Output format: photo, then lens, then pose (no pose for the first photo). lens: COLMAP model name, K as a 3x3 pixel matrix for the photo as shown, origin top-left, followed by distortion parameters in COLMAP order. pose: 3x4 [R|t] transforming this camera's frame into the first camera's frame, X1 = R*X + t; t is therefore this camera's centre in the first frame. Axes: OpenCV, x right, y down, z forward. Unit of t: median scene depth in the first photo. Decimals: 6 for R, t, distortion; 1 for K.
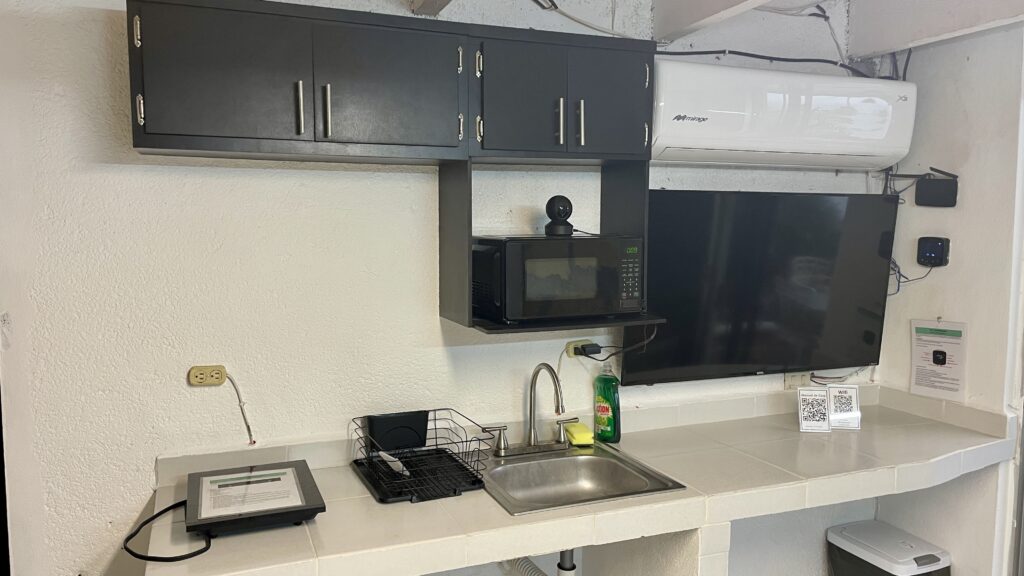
lens RADIAL K [[780.0, 0, 512.0], [0, 780.0, 288.0], [0, 0, 1]] dist [0.095544, -0.131743]
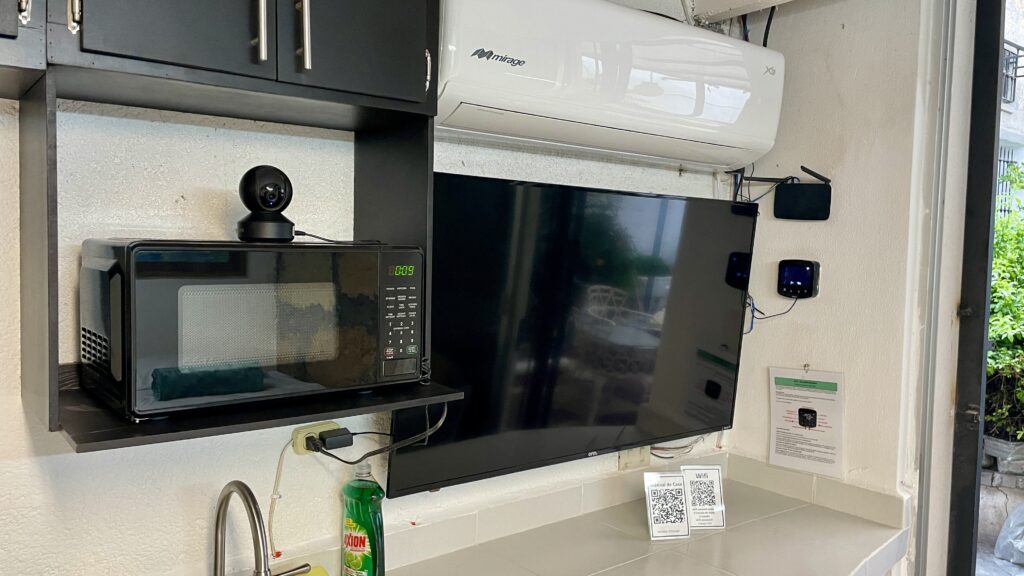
lens RADIAL K [[780.0, 0, 512.0], [0, 780.0, 288.0], [0, 0, 1]] dist [0.095544, -0.131743]
pose [[0.962095, 0.005015, 0.272667, 0.066789], [0.003596, 0.999511, -0.031074, -0.016247], [-0.272690, 0.030877, 0.961606, 0.391815]]
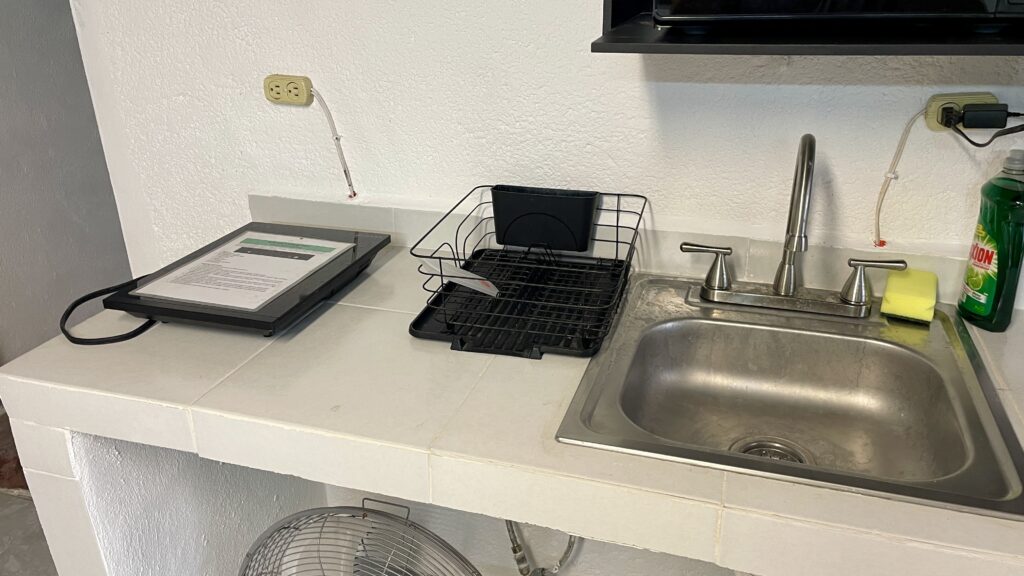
lens RADIAL K [[776.9, 0, 512.0], [0, 776.9, 288.0], [0, 0, 1]] dist [0.034826, -0.001214]
pose [[0.760431, 0.244697, -0.601555, 0.187237], [-0.034611, 0.940251, 0.338718, 0.029489], [0.648496, -0.236751, 0.723465, 0.494056]]
